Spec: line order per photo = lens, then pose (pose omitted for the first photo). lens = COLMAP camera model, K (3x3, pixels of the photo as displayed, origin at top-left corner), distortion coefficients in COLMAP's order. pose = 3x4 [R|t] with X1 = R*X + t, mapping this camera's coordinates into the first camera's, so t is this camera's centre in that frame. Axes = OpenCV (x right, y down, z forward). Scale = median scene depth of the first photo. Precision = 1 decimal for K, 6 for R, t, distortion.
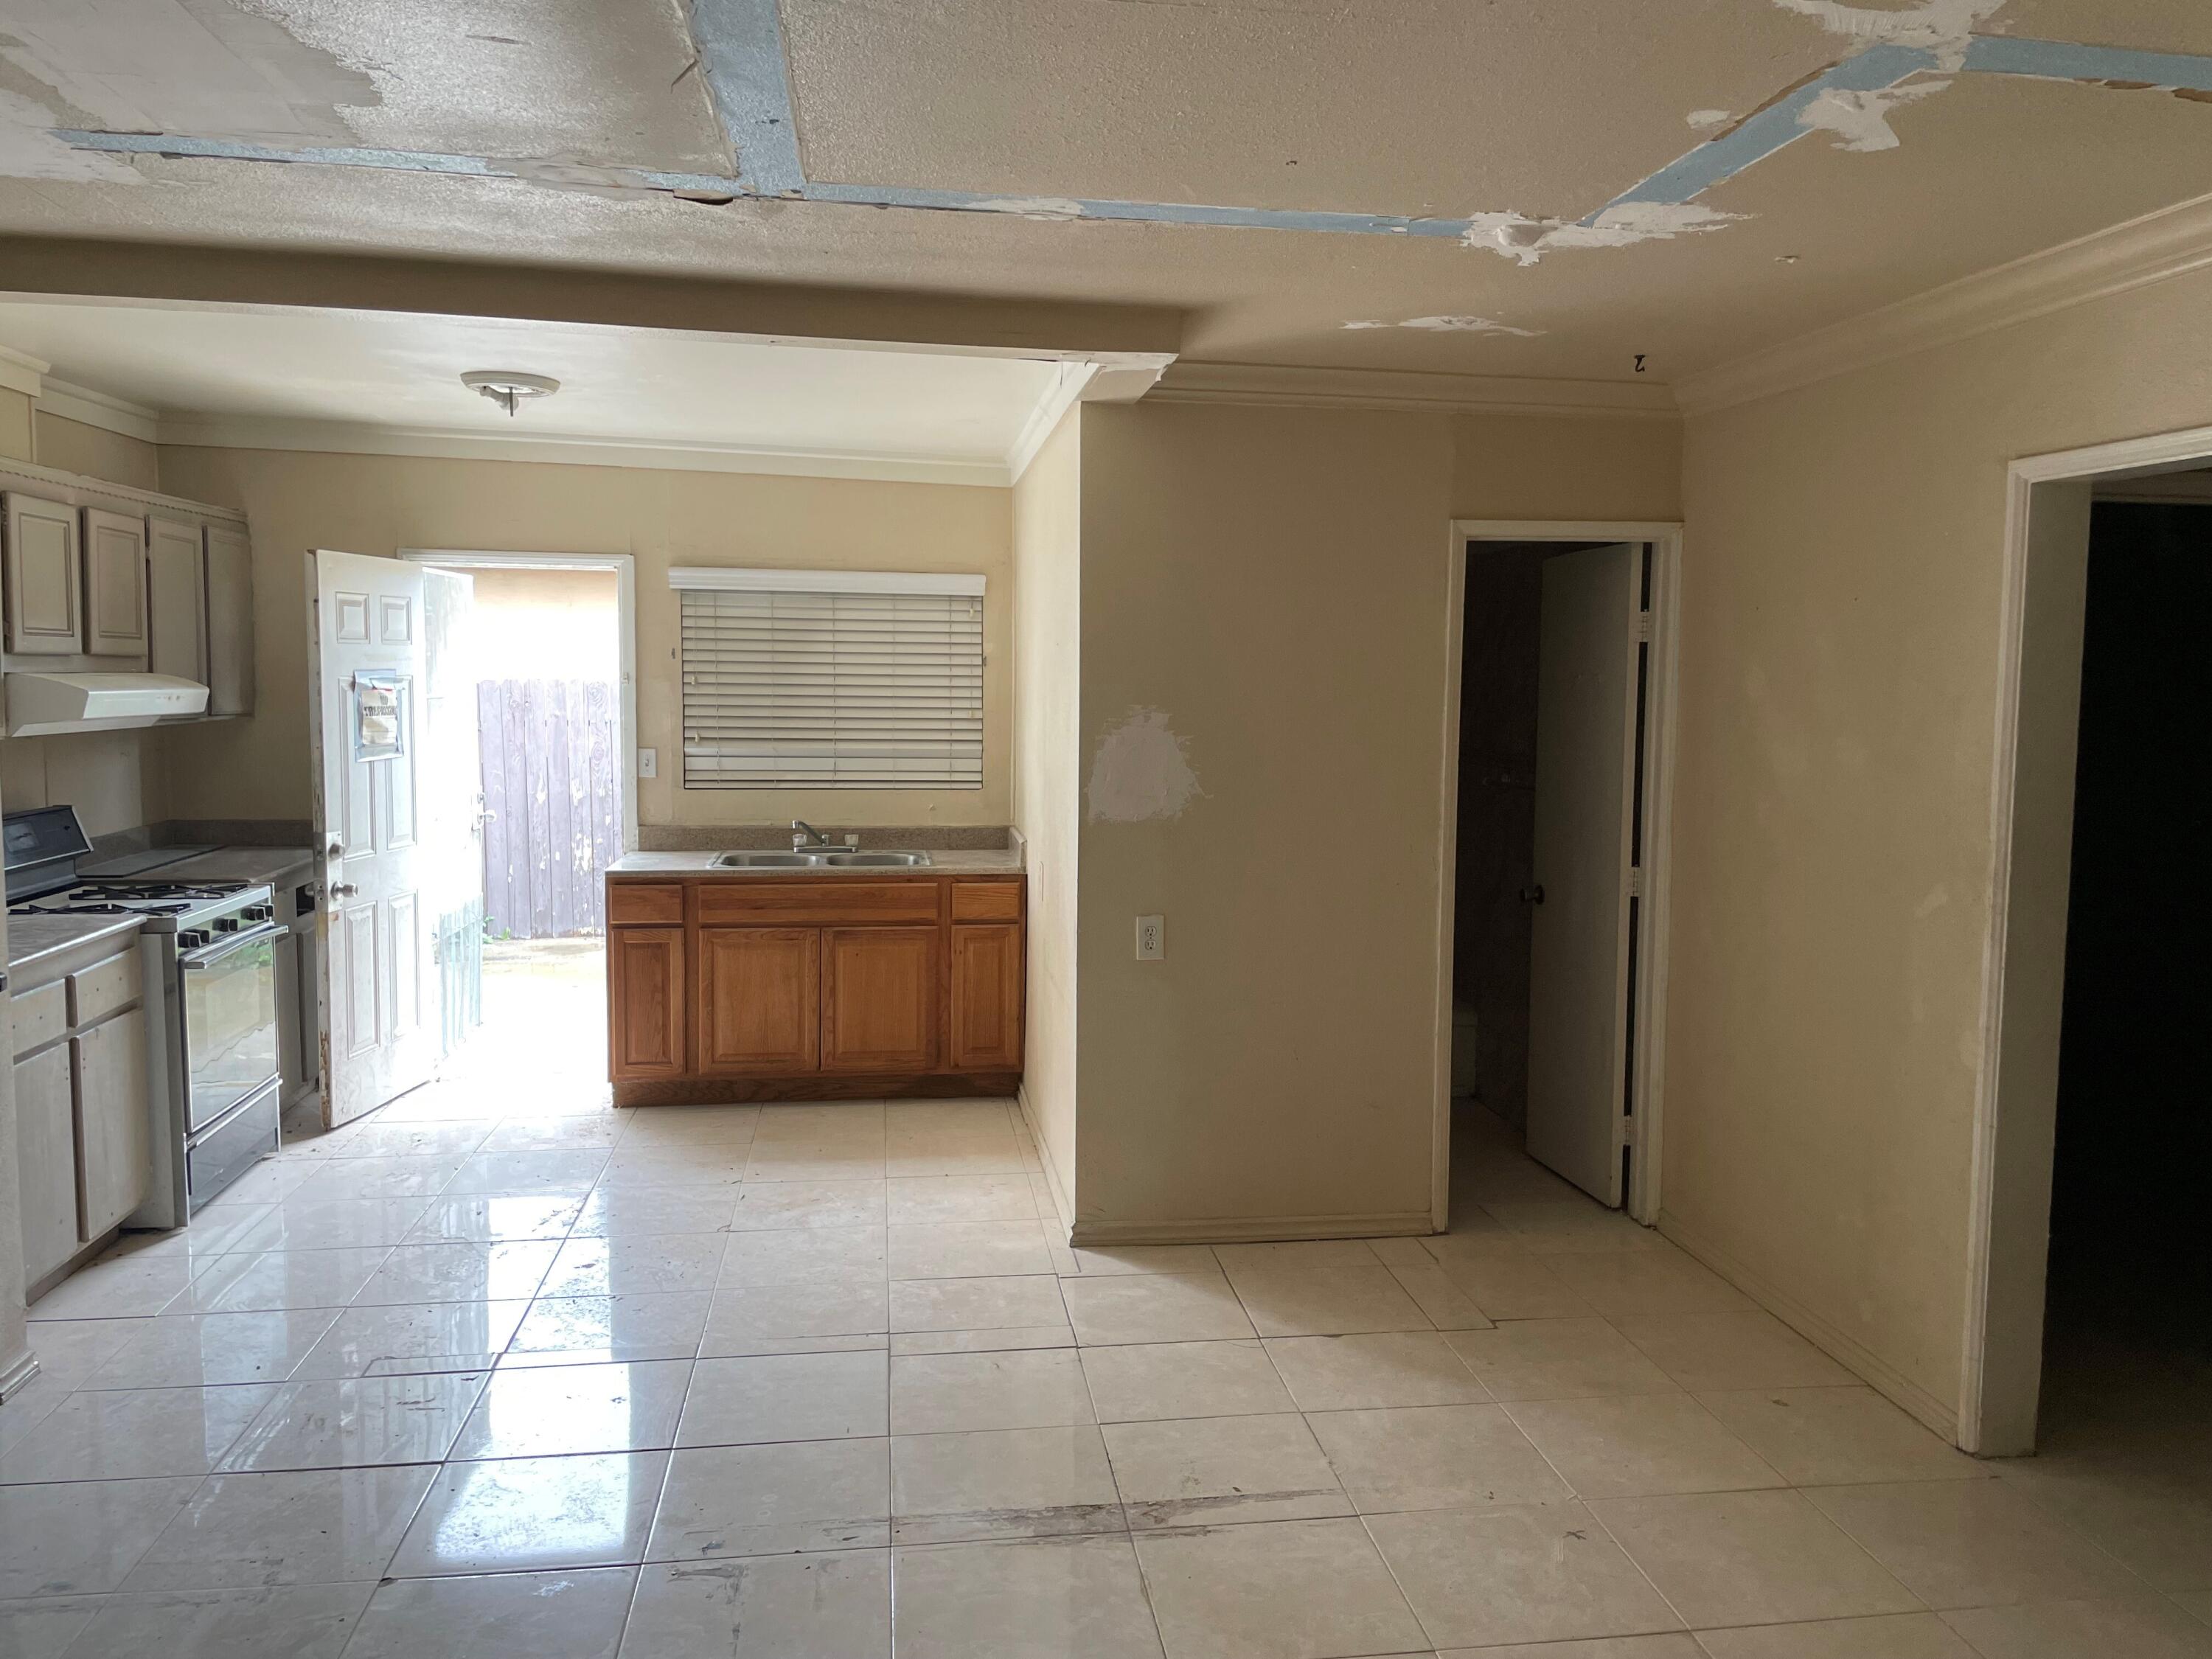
lens RADIAL K [[1668.4, 0, 1127.4], [0, 1668.4, 832.3], [0, 0, 1]] dist [0.073135, -0.092105]
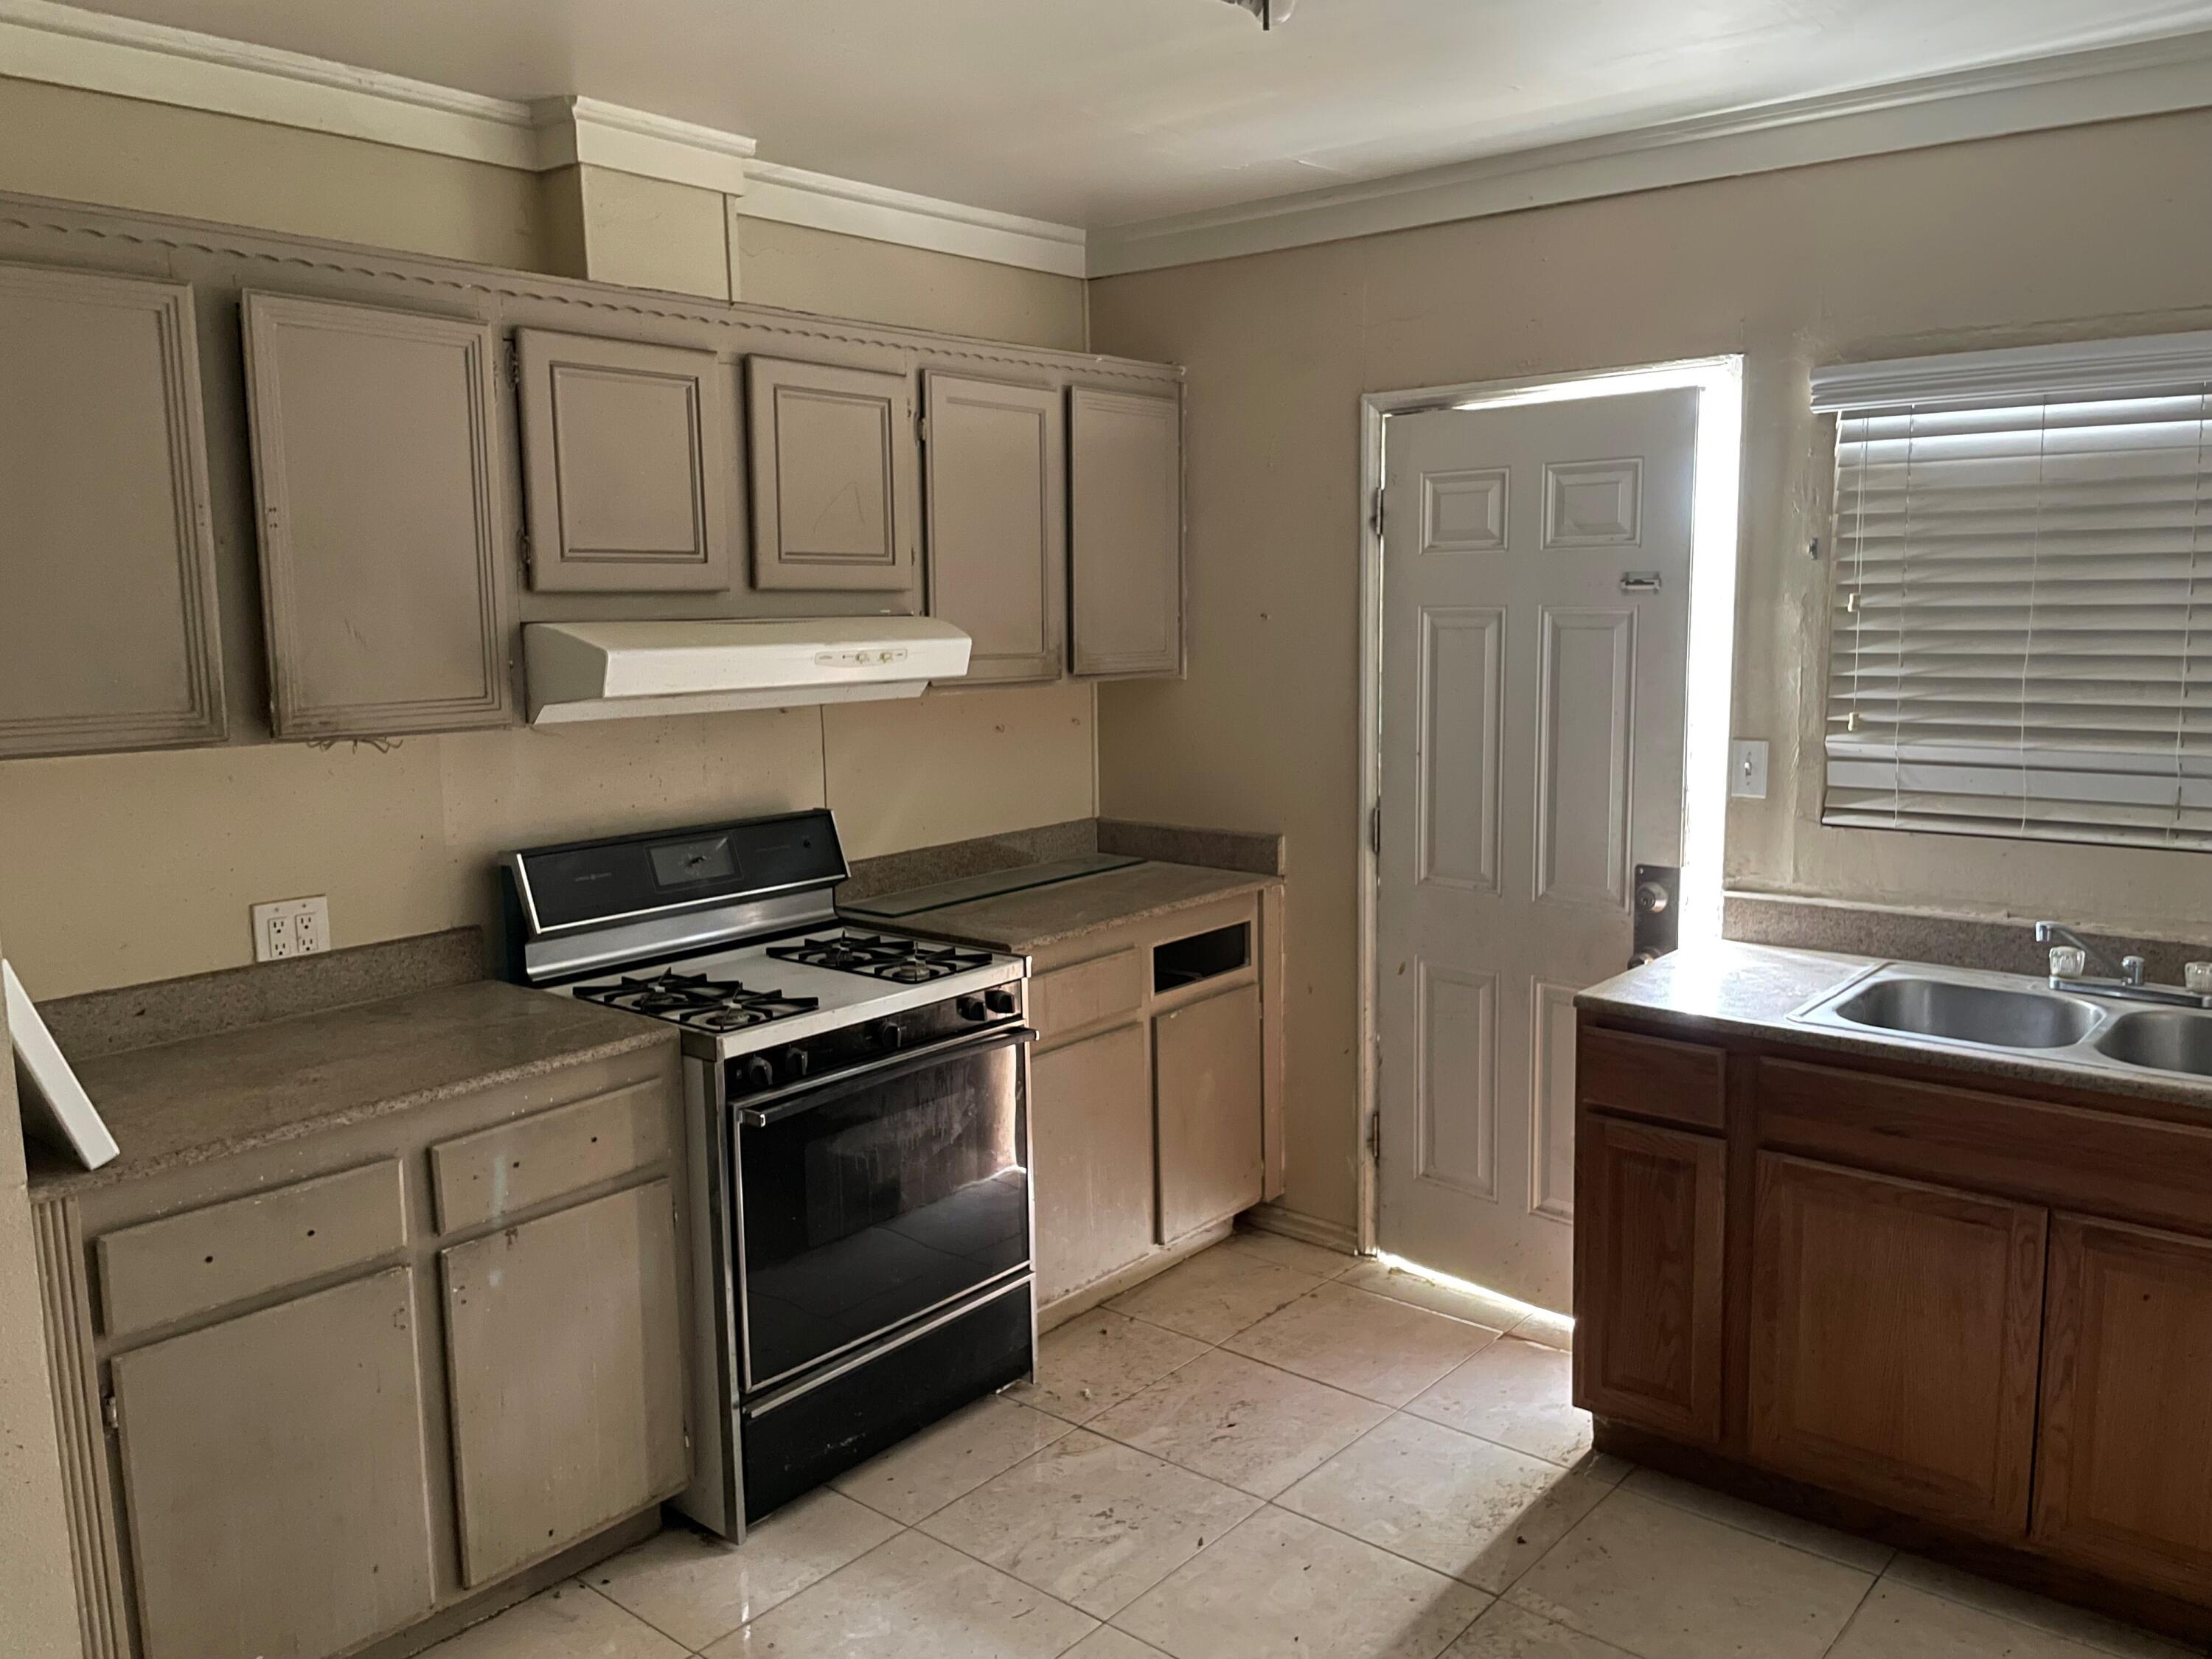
lens RADIAL K [[1668.4, 0, 1108.4], [0, 1668.4, 829.5], [0, 0, 1]] dist [0.073135, -0.092105]
pose [[0.656415, 0.080922, -0.750048, -0.032664], [-0.046235, 0.996677, 0.067067, -0.051261], [0.752982, -0.009346, 0.657974, 0.552265]]
